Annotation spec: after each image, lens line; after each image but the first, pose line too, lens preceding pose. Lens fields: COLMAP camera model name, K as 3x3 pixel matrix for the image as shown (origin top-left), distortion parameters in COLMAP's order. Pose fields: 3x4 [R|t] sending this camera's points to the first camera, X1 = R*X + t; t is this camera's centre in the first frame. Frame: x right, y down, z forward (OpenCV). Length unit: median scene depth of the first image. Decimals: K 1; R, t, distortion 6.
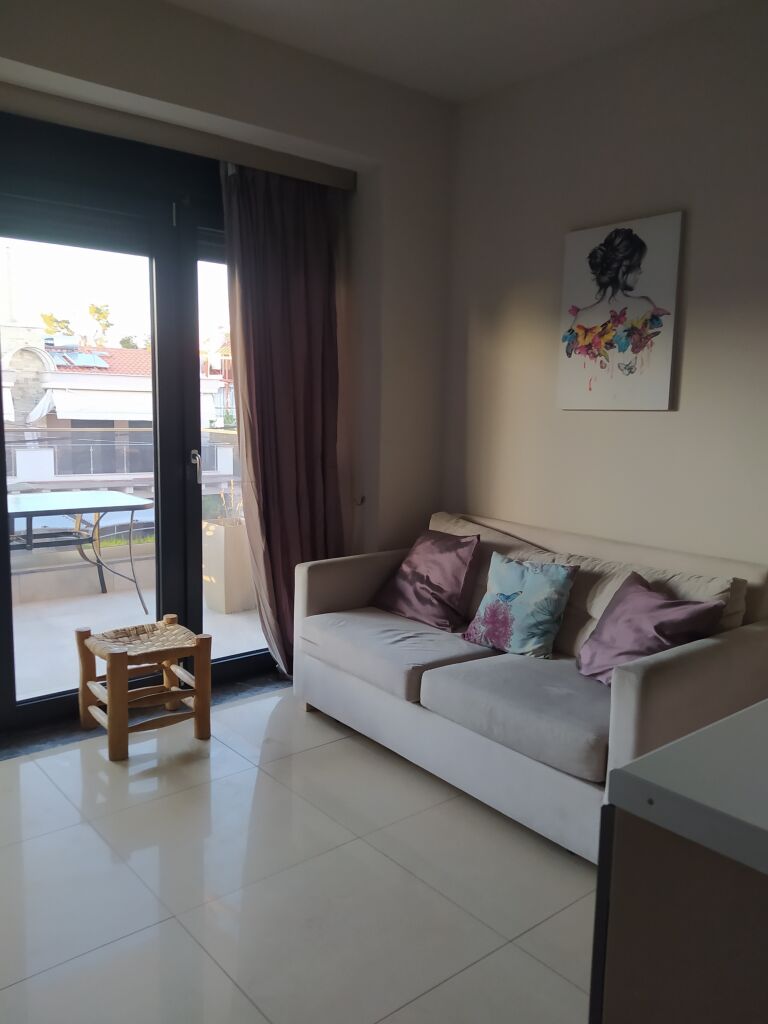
lens RADIAL K [[811.3, 0, 383.0], [0, 811.3, 515.6], [0, 0, 1]] dist [0.065869, -0.004864]
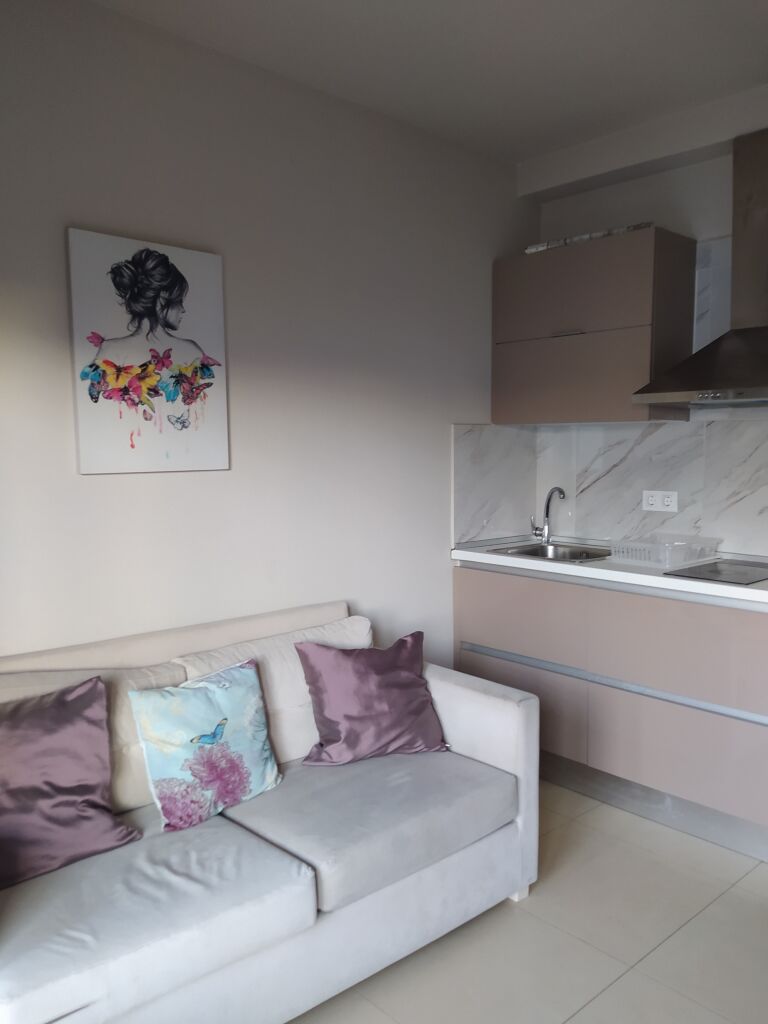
lens RADIAL K [[811.3, 0, 382.6], [0, 811.3, 509.8], [0, 0, 1]] dist [0.065869, -0.004864]
pose [[-0.060903, -0.101209, 0.992999, -0.548490], [0.133627, 0.985064, 0.108596, -0.153369], [-0.989159, 0.139305, -0.046469, 0.841593]]
